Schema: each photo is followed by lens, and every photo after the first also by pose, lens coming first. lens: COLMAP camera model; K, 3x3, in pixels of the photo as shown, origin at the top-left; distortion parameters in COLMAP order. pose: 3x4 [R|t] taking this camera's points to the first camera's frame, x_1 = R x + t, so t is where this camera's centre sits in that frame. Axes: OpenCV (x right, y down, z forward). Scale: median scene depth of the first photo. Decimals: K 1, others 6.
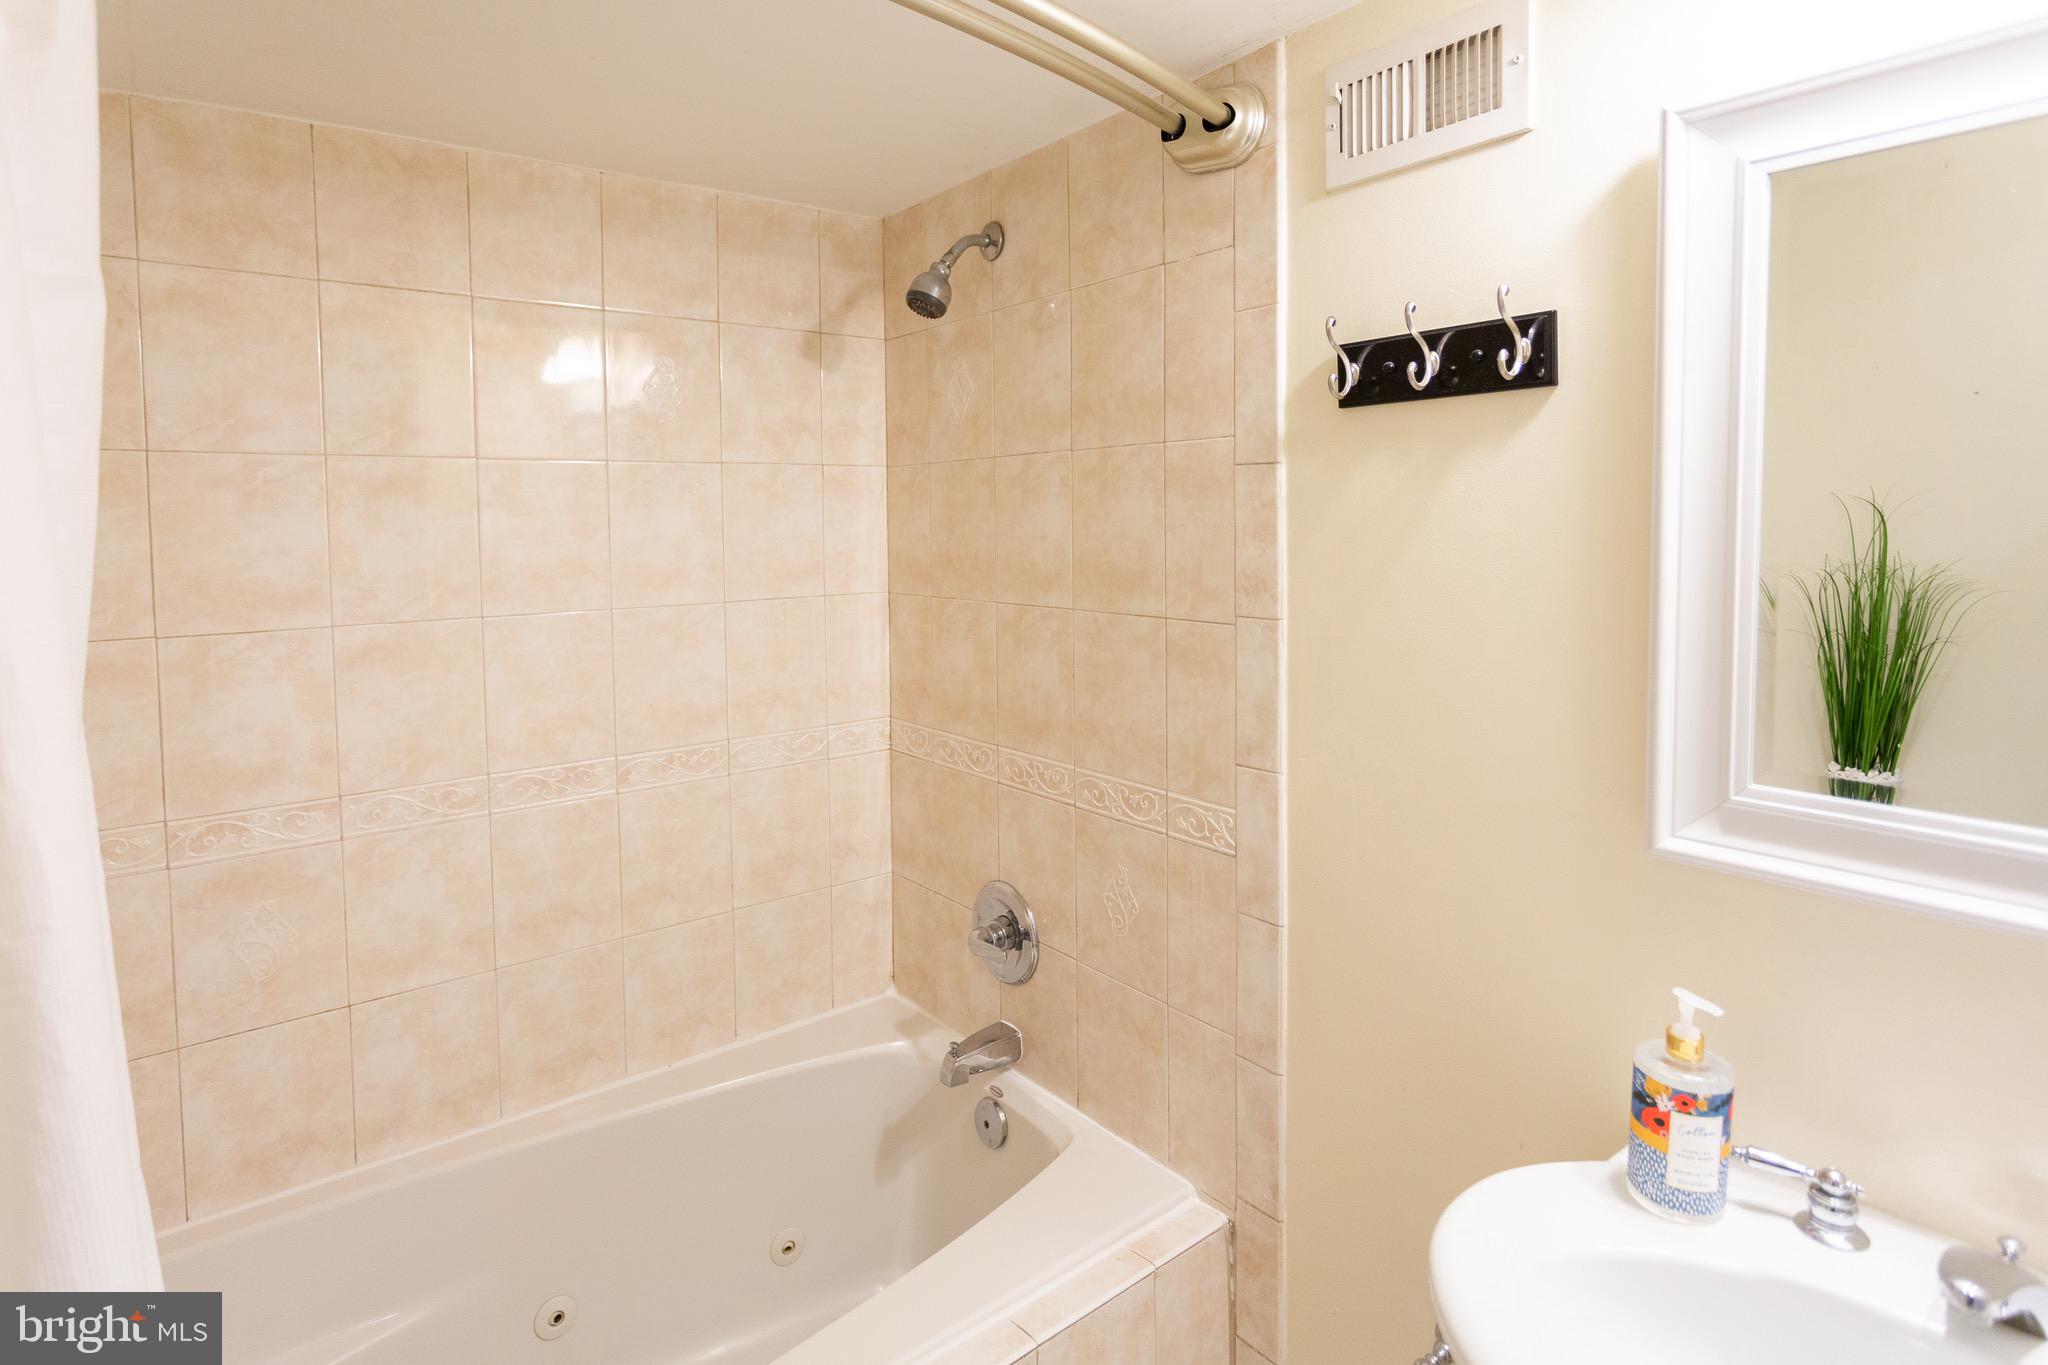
lens RADIAL K [[1147.1, 0, 1024.8], [0, 1147.1, 668.8], [0, 0, 1]] dist [0.004980, 0.001447]
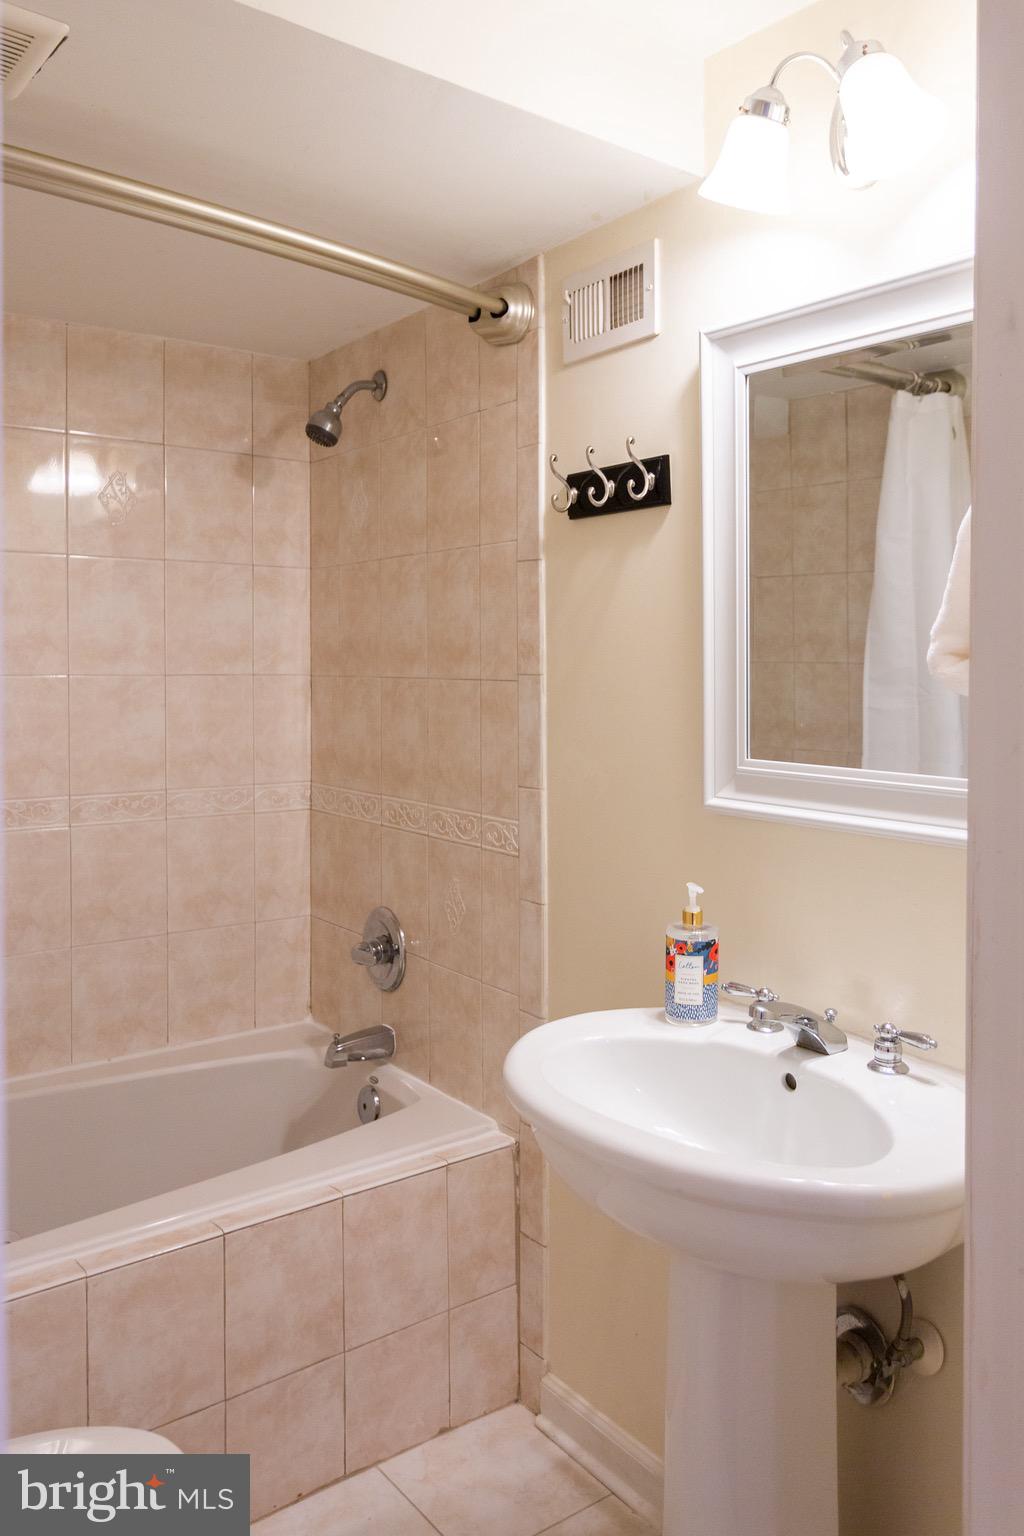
lens RADIAL K [[1151.6, 0, 511.8], [0, 1151.6, 775.1], [0, 0, 1]] dist [0.021632, 0.006372]
pose [[0.999658, 0.024171, -0.009972, 0.153018], [-0.024316, 0.999597, -0.014675, 0.072689], [0.009614, 0.014913, 0.999843, -0.274638]]
